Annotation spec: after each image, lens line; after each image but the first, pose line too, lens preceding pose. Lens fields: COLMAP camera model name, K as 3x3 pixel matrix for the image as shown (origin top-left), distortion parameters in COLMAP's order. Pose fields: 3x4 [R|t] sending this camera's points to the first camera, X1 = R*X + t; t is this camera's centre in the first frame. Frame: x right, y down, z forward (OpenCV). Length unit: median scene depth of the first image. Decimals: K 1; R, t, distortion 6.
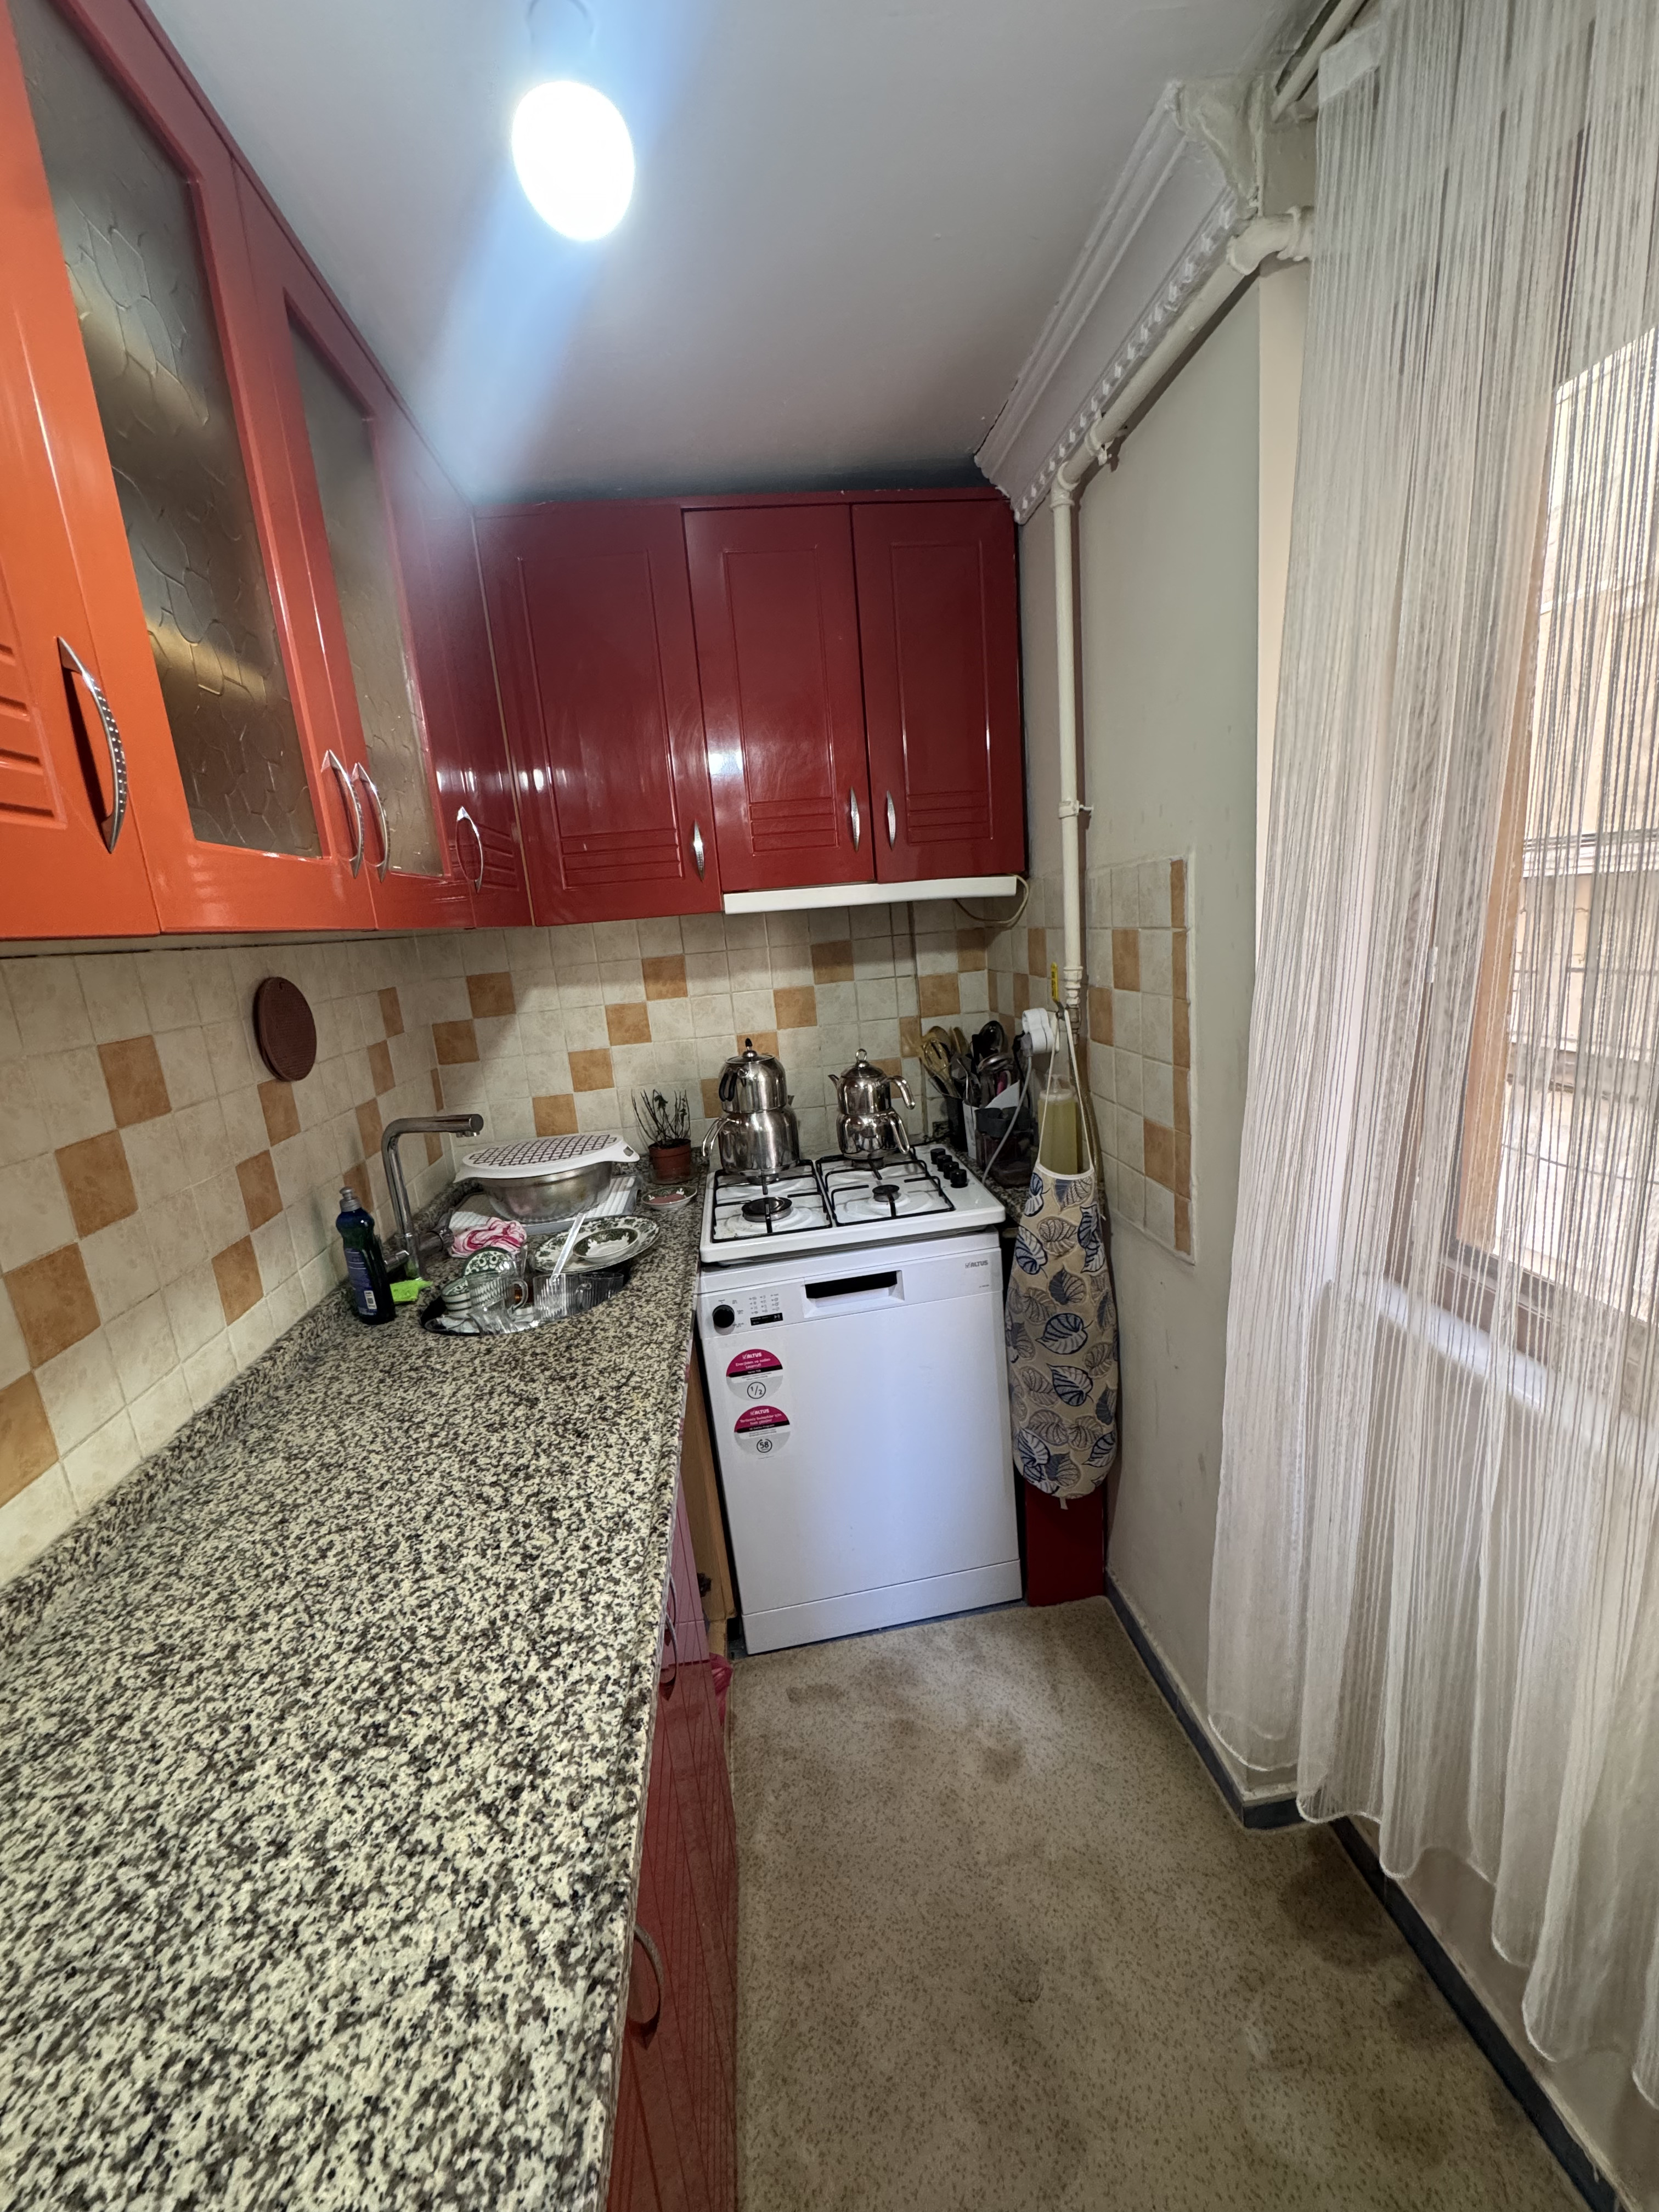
lens RADIAL K [[887.7, 0, 834.6], [0, 887.7, 1104.1], [0, 0, 1]] dist [-0.002040, -0.000589]
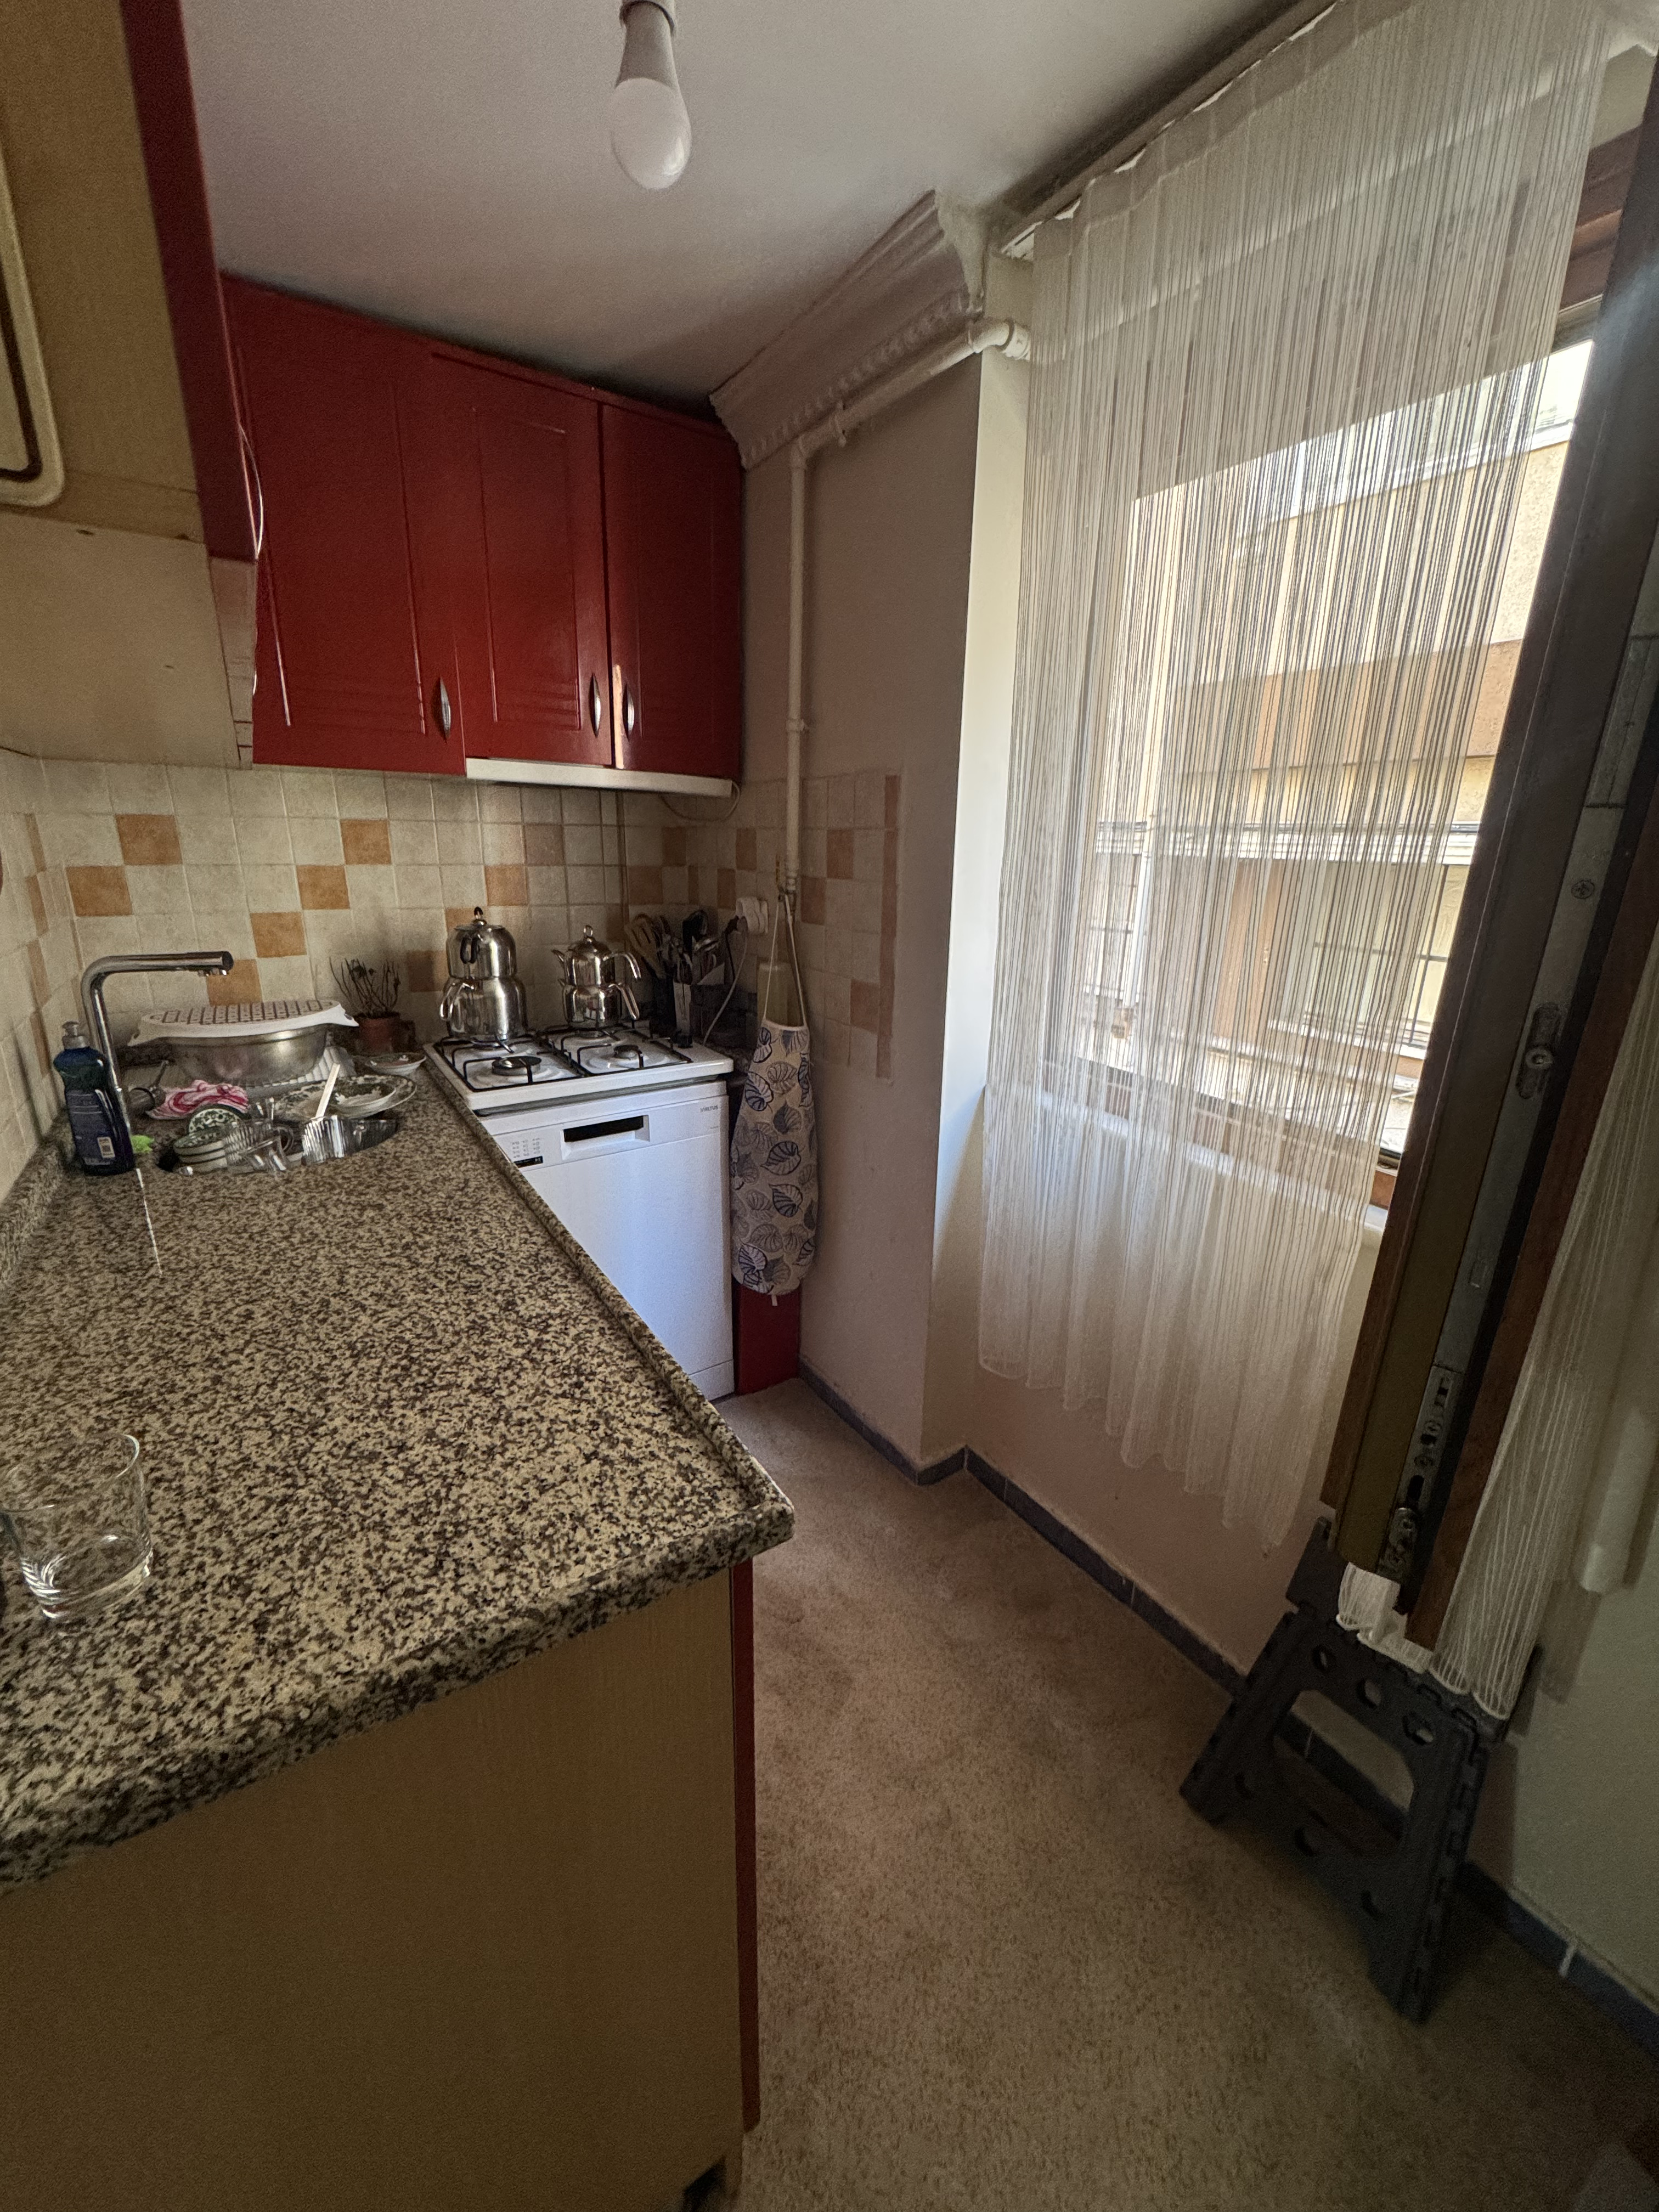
lens RADIAL K [[887.7, 0, 832.5], [0, 887.7, 1103.7], [0, 0, 1]] dist [-0.002040, -0.000589]
pose [[0.892677, -0.025112, 0.449997, -0.233627], [-0.004042, 0.997960, 0.063710, 0.101013], [-0.450679, -0.058692, 0.890755, -0.133114]]
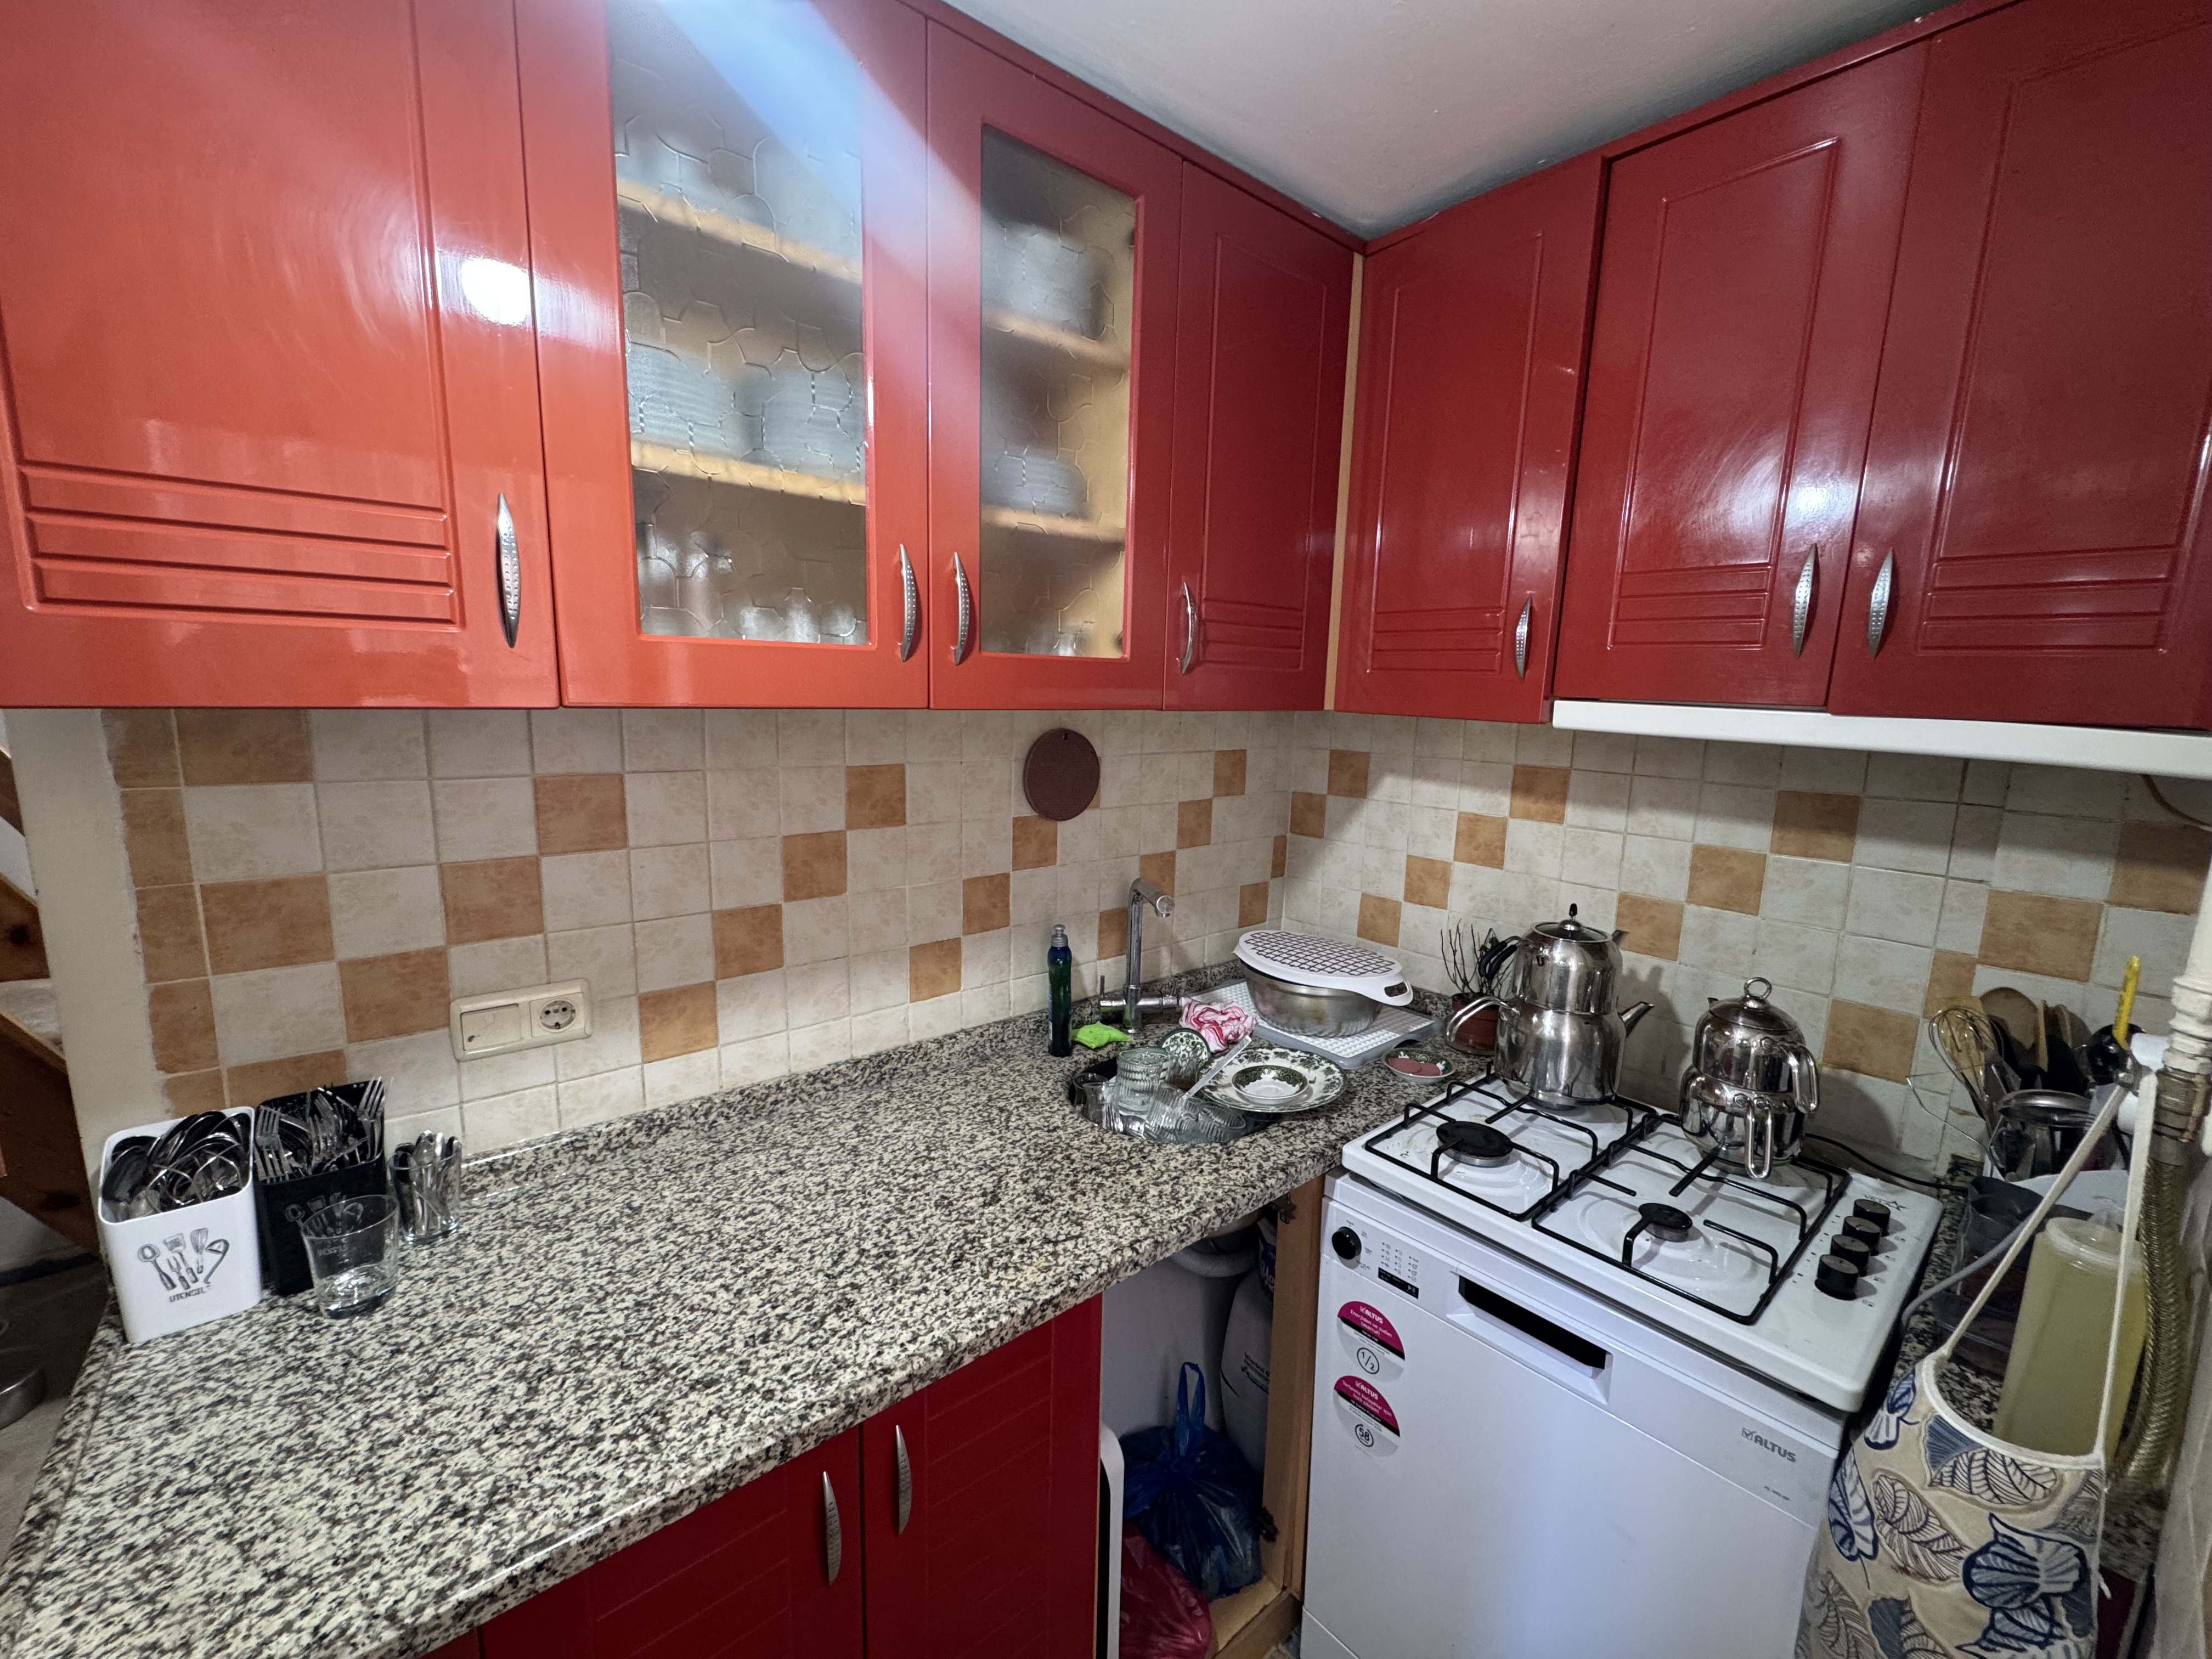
lens RADIAL K [[887.7, 0, 1101.8], [0, 887.7, 832.0], [0, 0, 1]] dist [-0.002040, -0.000589]
pose [[0.547238, 0.239001, -0.802128, 0.287500], [-0.249747, 0.961332, 0.116051, -0.137063], [0.798847, 0.136822, 0.585767, 0.336081]]
